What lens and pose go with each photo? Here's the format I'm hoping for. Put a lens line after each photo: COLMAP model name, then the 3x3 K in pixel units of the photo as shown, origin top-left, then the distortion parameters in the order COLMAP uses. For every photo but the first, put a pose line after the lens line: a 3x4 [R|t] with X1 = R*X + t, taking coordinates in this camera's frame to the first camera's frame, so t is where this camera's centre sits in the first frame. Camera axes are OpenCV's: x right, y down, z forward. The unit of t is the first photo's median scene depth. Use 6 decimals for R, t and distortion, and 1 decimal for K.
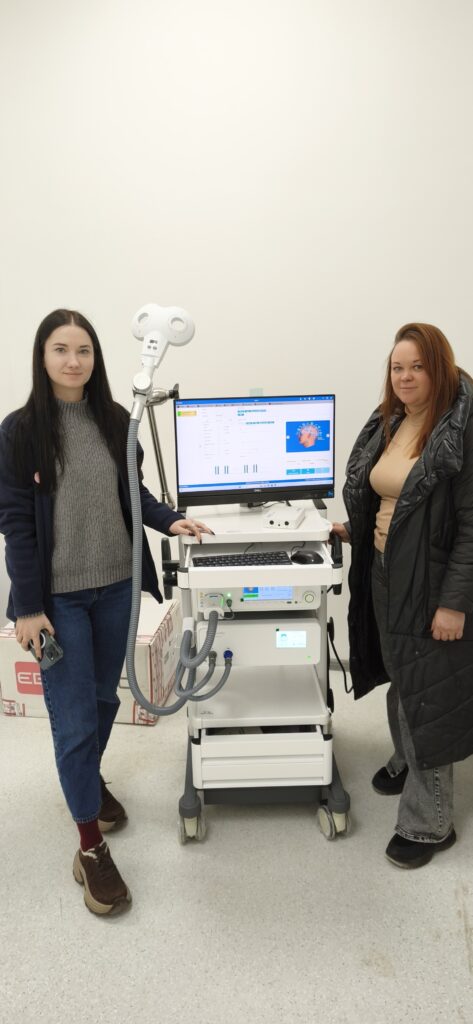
lens RADIAL K [[660.4, 0, 233.8], [0, 660.4, 488.8], [0, 0, 1]] dist [0.042192, -0.053555]
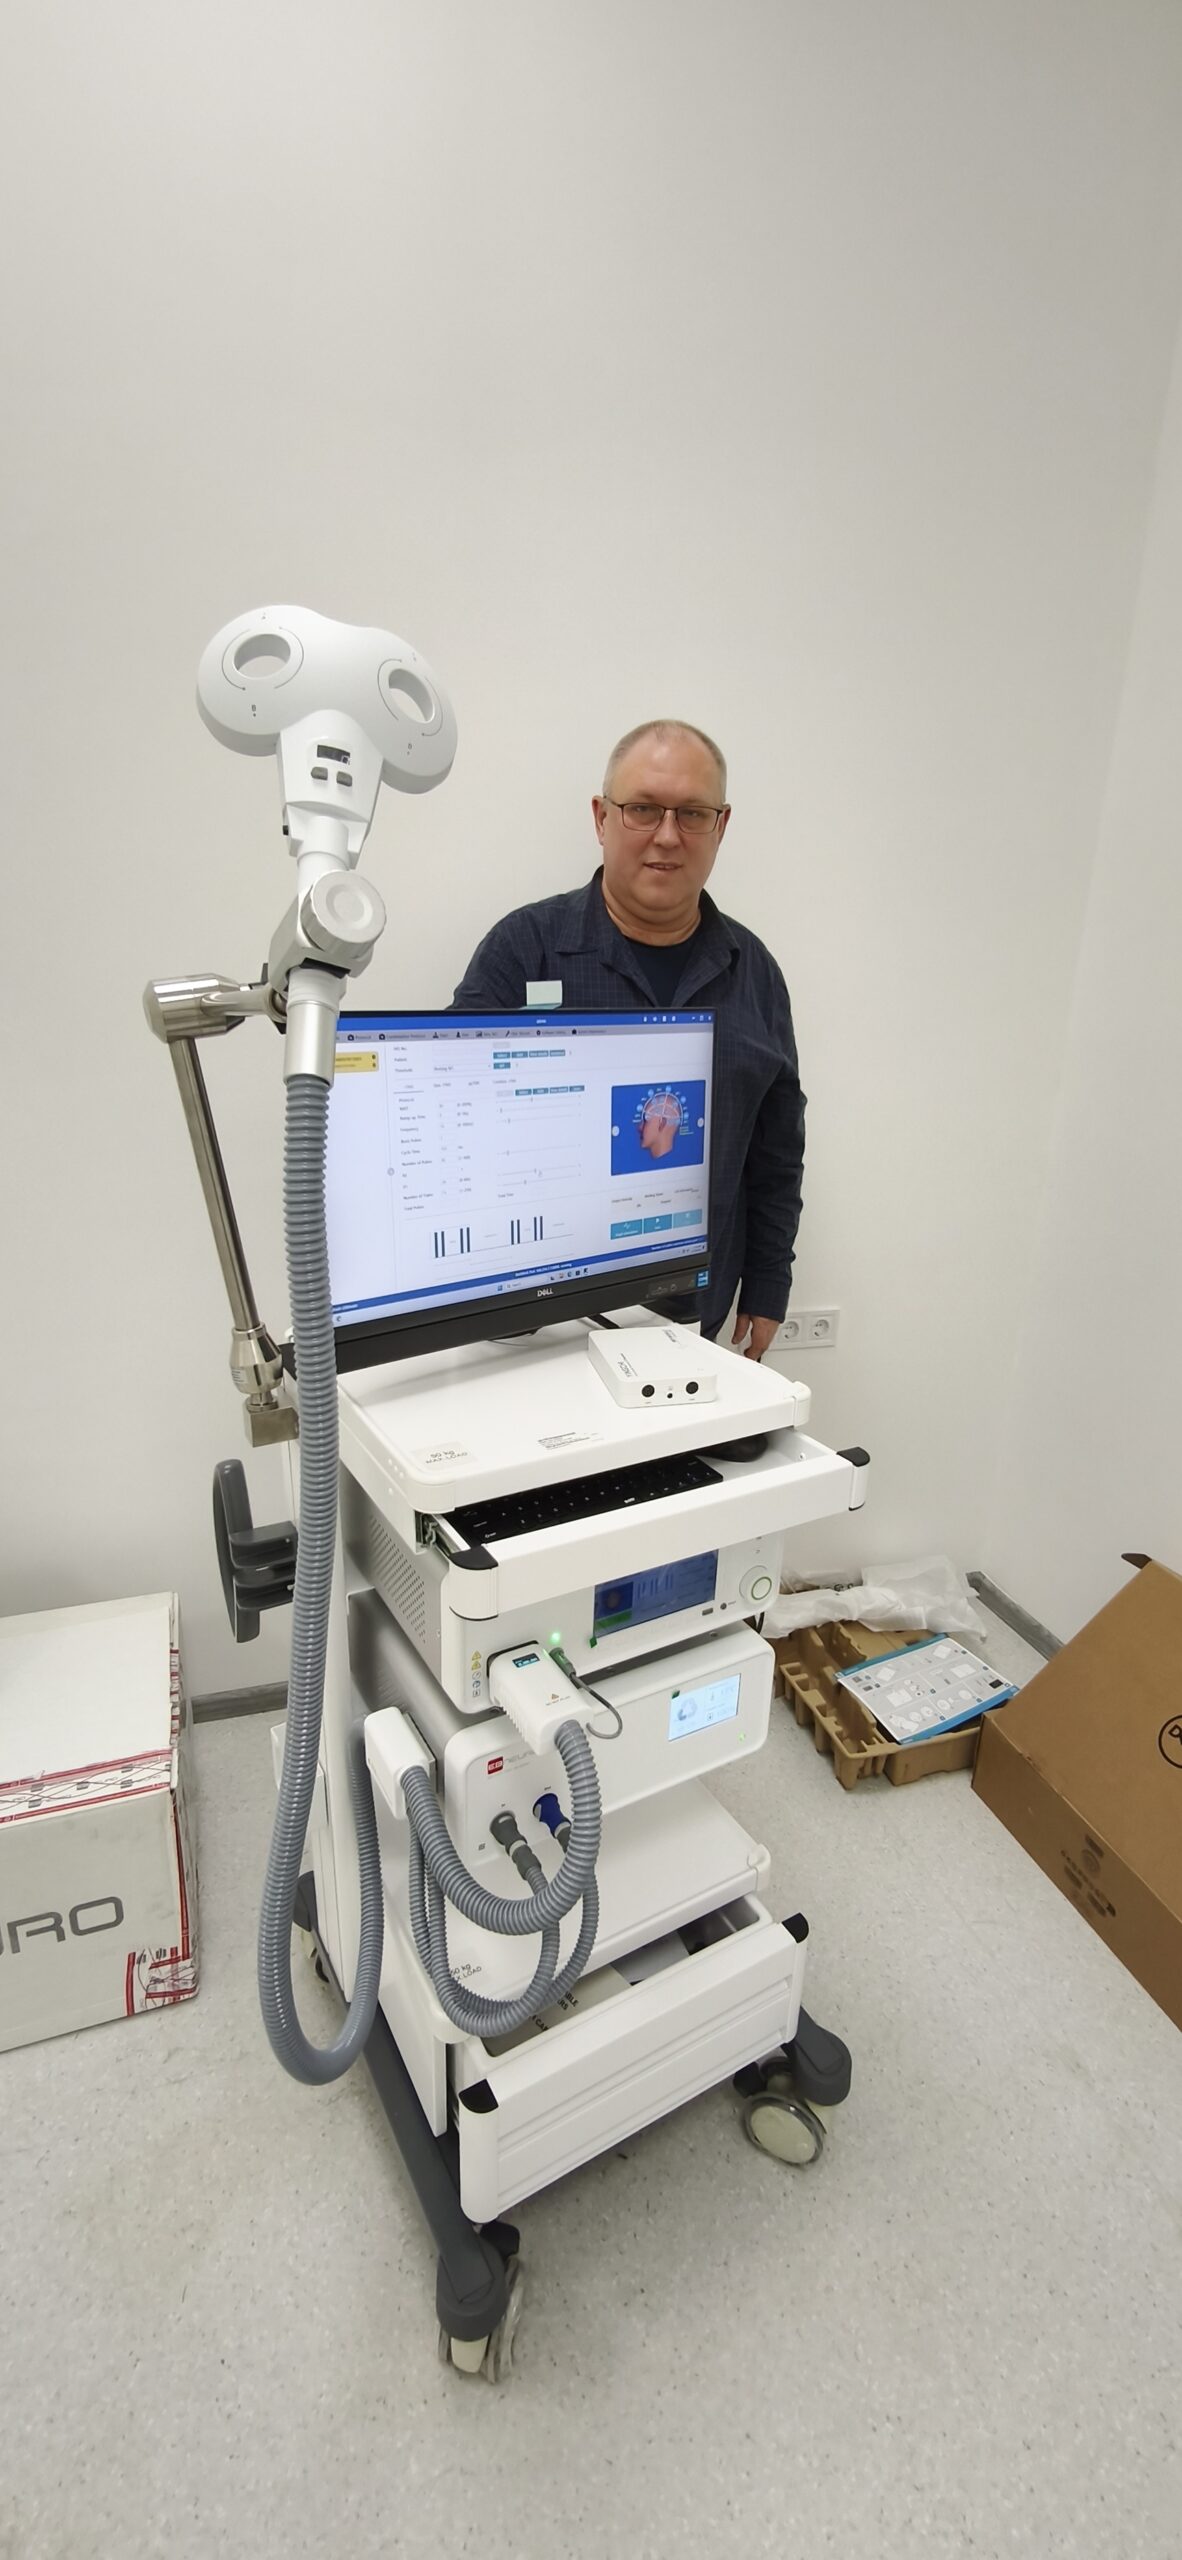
lens RADIAL K [[1094.6, 0, 589.1], [0, 1094.6, 1239.9], [0, 0, 1]] dist [0.001732, -0.003934]
pose [[0.879561, -0.083253, 0.468445, -0.205319], [0.077094, 0.996499, 0.032347, -0.041237], [-0.469498, 0.007663, 0.882900, 0.505962]]
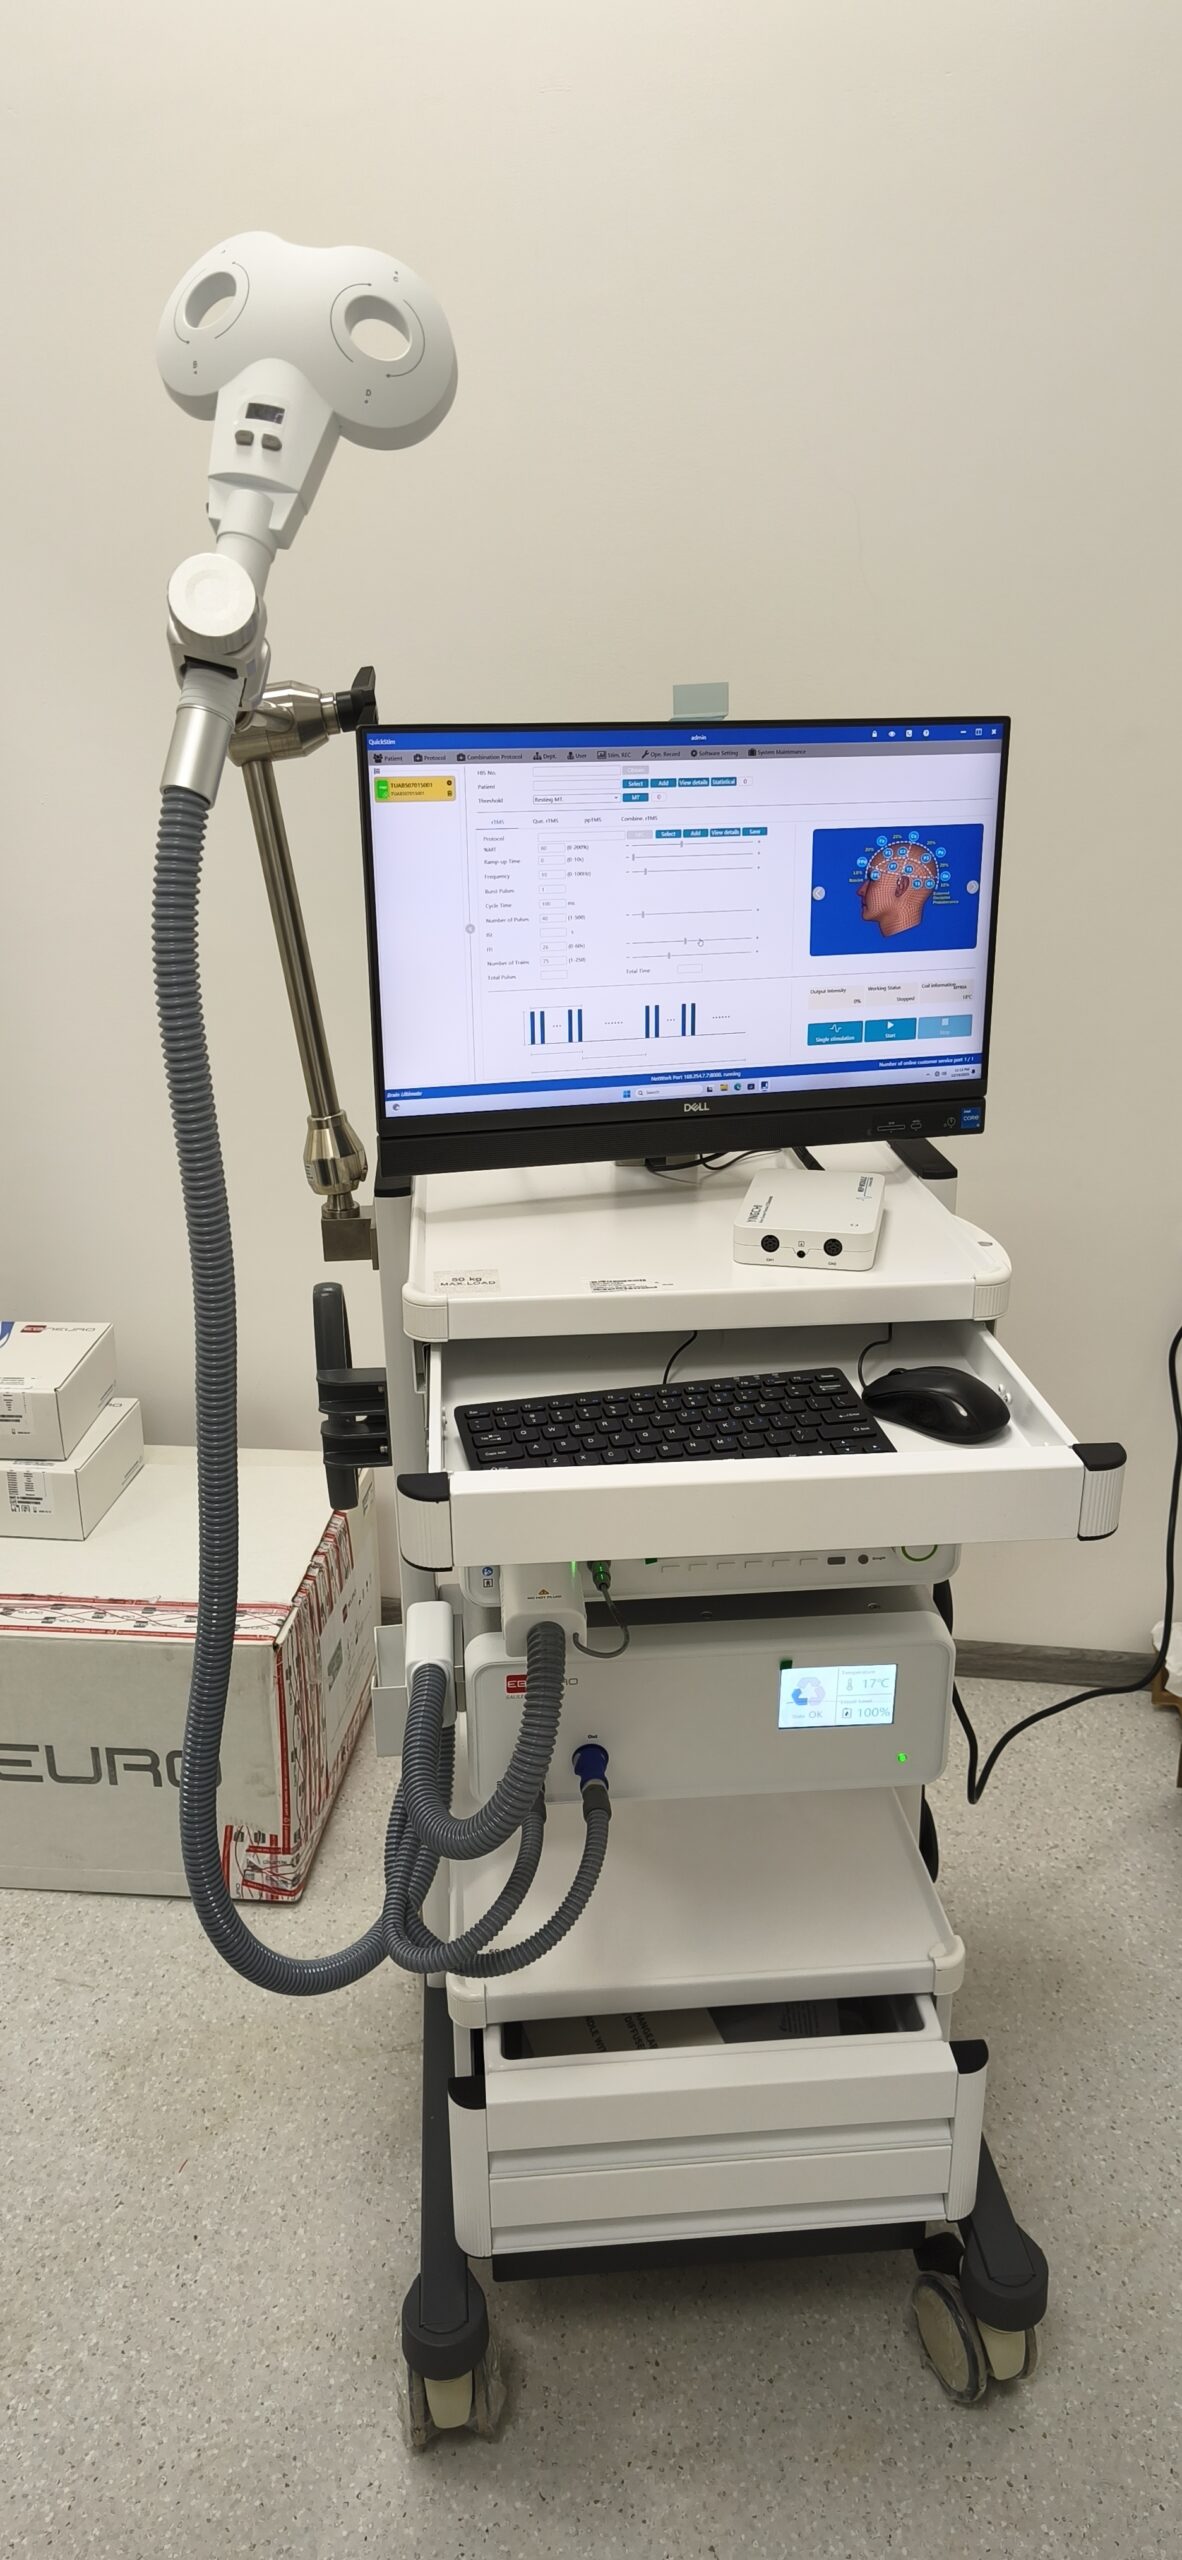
lens RADIAL K [[1651.1, 0, 584.2], [0, 1651.1, 1222.1], [0, 0, 1]] dist [0.042192, -0.053555]
pose [[0.998102, -0.008029, 0.061064, -0.046078], [0.002133, 0.995378, 0.096014, -0.014852], [-0.061552, -0.095702, 0.993505, 0.376740]]
